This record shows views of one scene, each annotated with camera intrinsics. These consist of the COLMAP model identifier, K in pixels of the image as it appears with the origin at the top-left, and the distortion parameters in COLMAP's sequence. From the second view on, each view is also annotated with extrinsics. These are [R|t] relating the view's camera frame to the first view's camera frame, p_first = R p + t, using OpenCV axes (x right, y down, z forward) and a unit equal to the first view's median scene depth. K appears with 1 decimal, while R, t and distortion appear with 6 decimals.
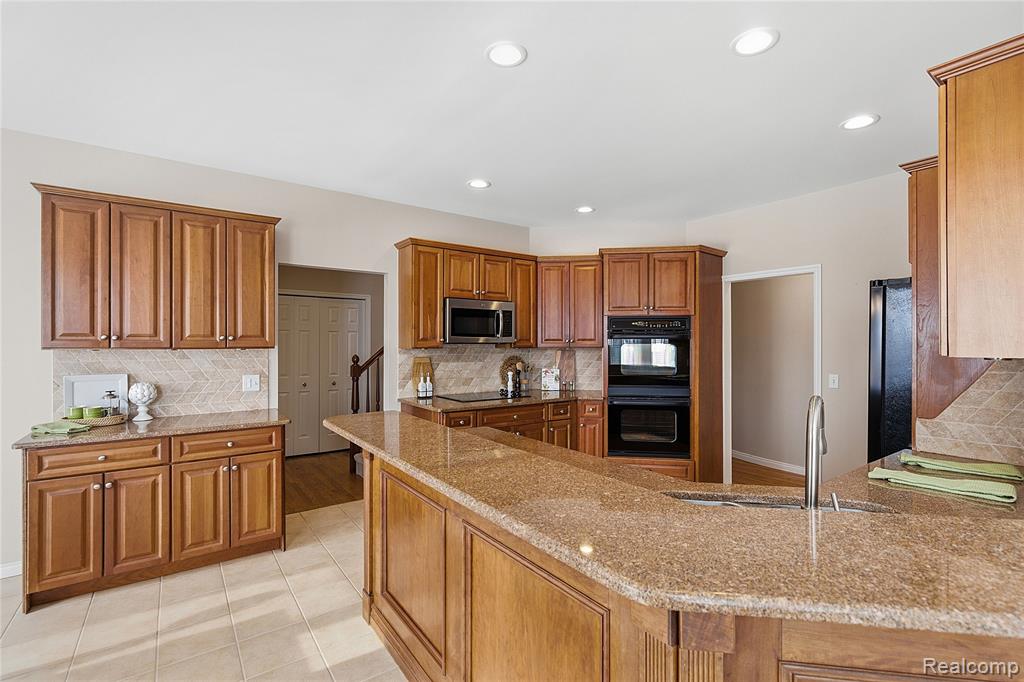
lens RADIAL K [[456.5, 0, 506.7], [0, 456.5, 347.1], [0, 0, 1]] dist [0.001009, 0.000111]
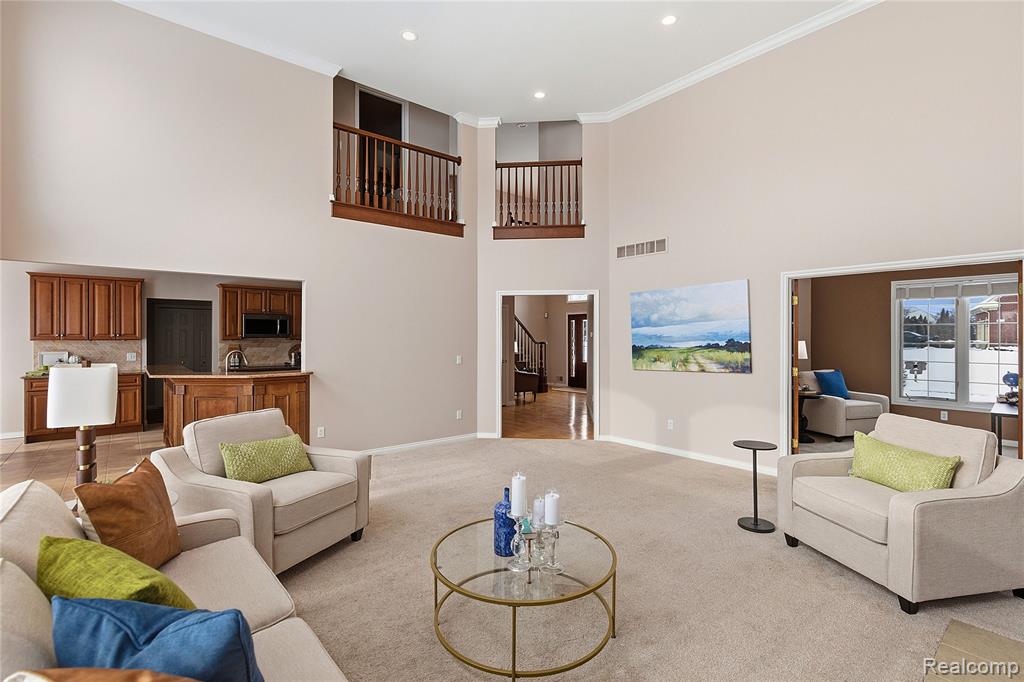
lens RADIAL K [[460.7, 0, 512.0], [0, 460.7, 341.0], [0, 0, 1]] dist [-0.000341, -0.000044]
pose [[0.997425, -0.000676, 0.071717, 0.829769], [0.000504, 0.999997, 0.002414, 0.002354], [-0.071718, -0.002371, 0.997422, -0.991446]]
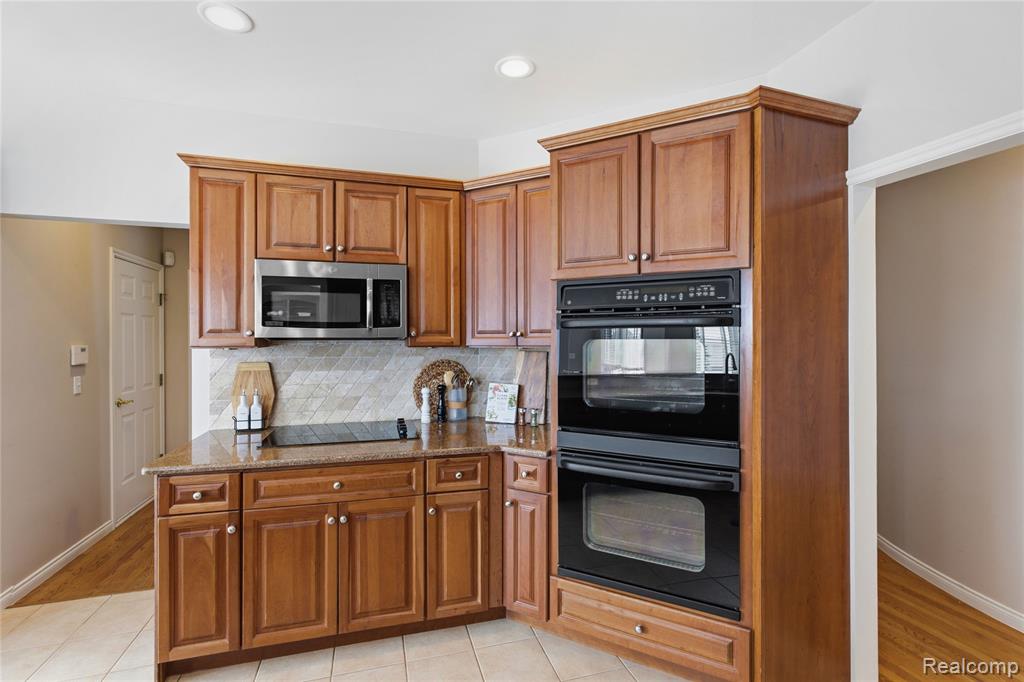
lens RADIAL K [[468.3, 0, 512.0], [0, 468.3, 341.0], [0, 0, 1]] dist [-0.001018, -0.000070]
pose [[0.944643, -0.001807, -0.328095, 0.340918], [0.001413, 0.999998, -0.001439, -0.004776], [0.328097, 0.000896, 0.944644, 0.530406]]
